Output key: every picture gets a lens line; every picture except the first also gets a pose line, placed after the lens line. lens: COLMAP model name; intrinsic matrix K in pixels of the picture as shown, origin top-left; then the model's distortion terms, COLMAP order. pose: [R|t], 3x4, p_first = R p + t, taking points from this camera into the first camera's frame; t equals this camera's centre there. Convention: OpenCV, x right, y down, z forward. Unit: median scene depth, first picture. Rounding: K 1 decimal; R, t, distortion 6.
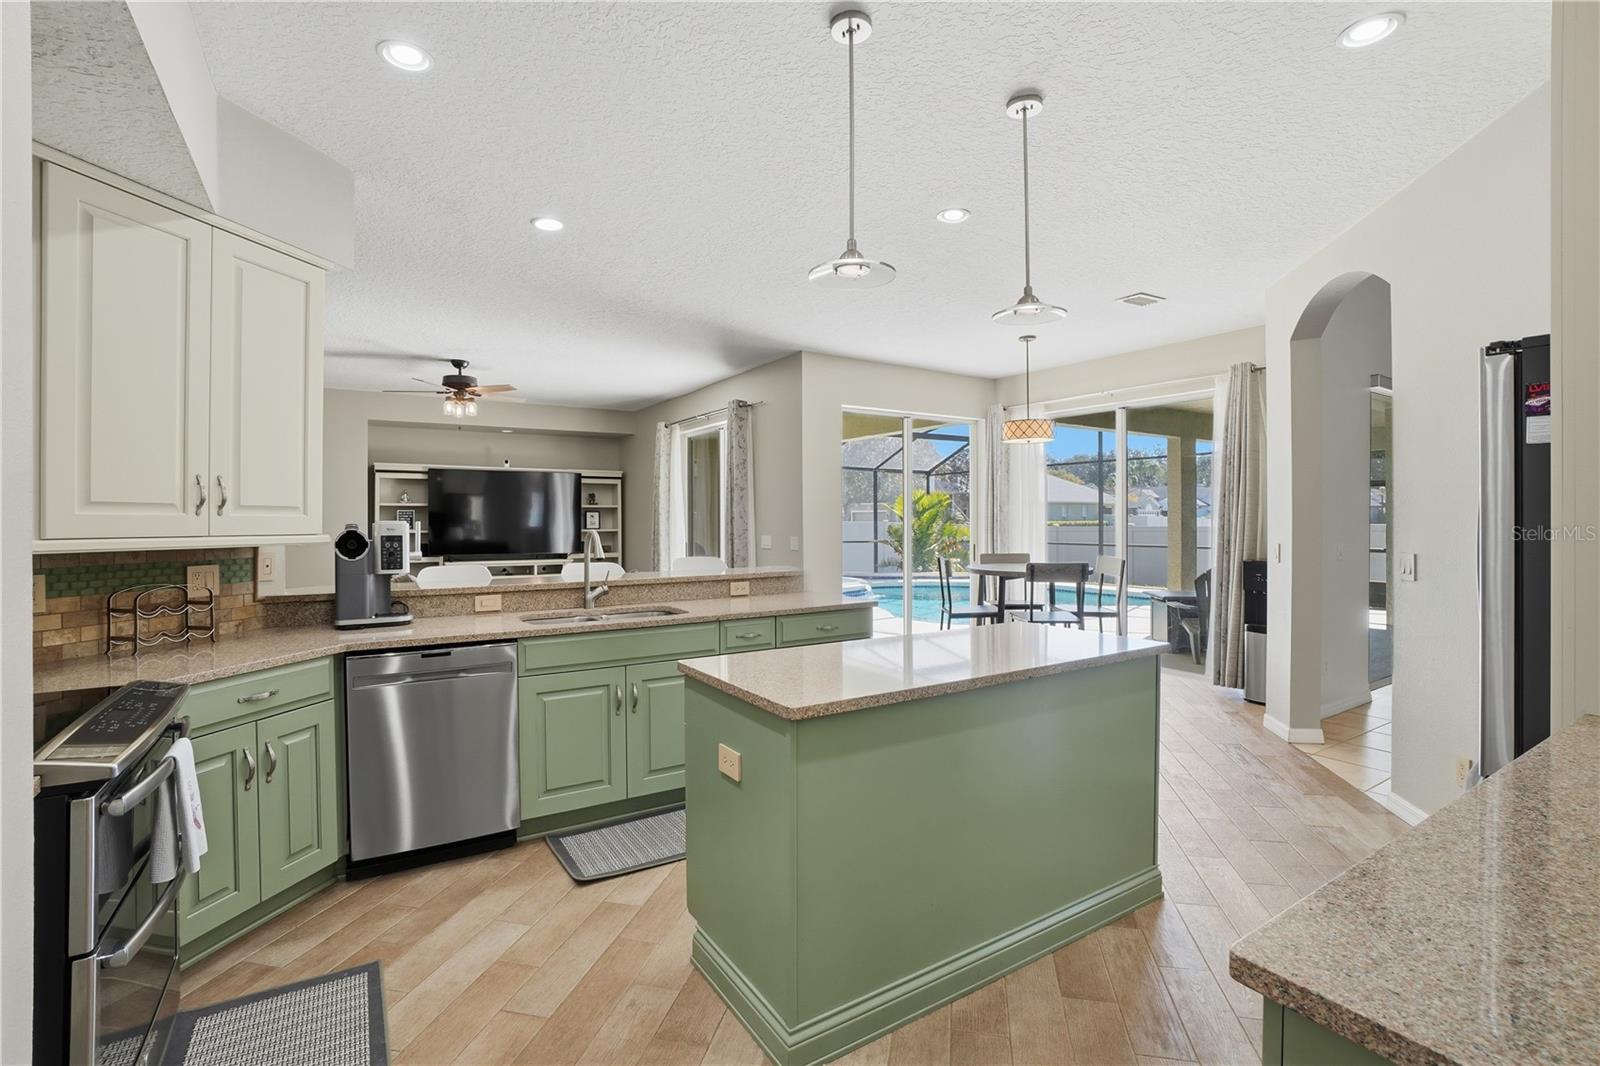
lens RADIAL K [[720.5, 0, 811.8], [0, 720.5, 534.6], [0, 0, 1]] dist [-0.042975, 0.008659]
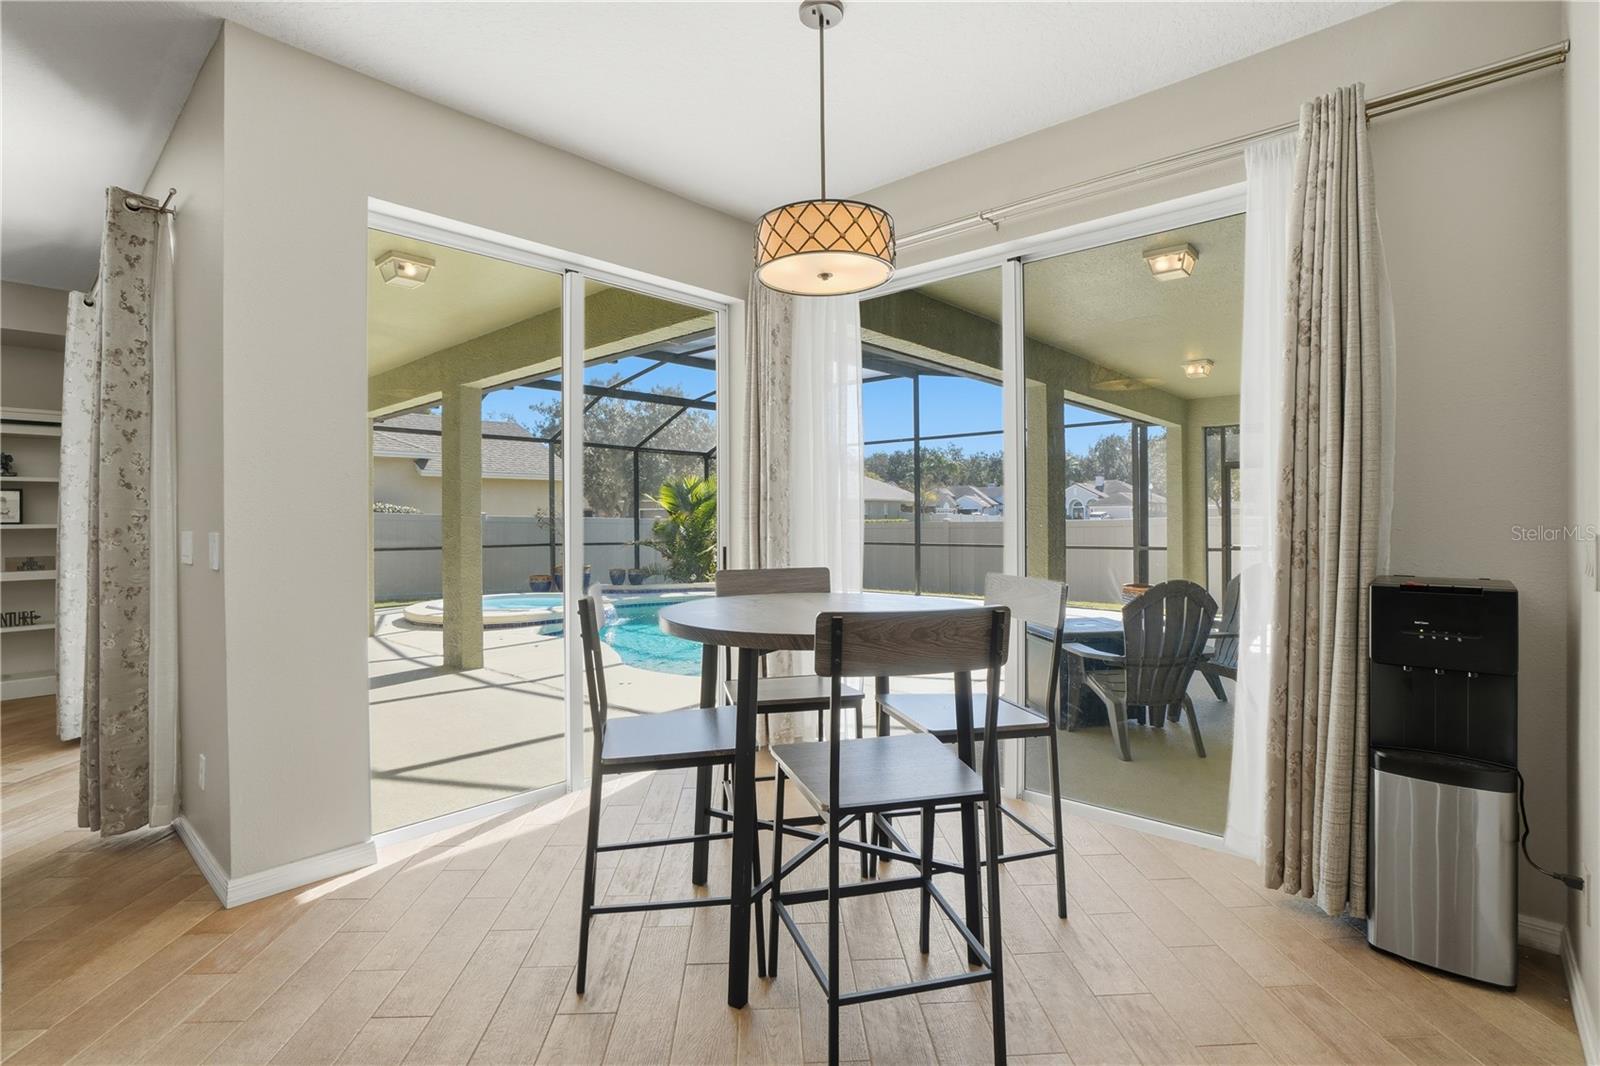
lens RADIAL K [[797.7, 0, 812.3], [0, 797.7, 527.3], [0, 0, 1]] dist [-0.020553, 0.003406]
pose [[0.963654, -0.004264, 0.267120, 0.112094], [0.006820, 0.999939, -0.008642, 0.003697], [-0.267067, 0.010149, 0.963625, 0.366598]]
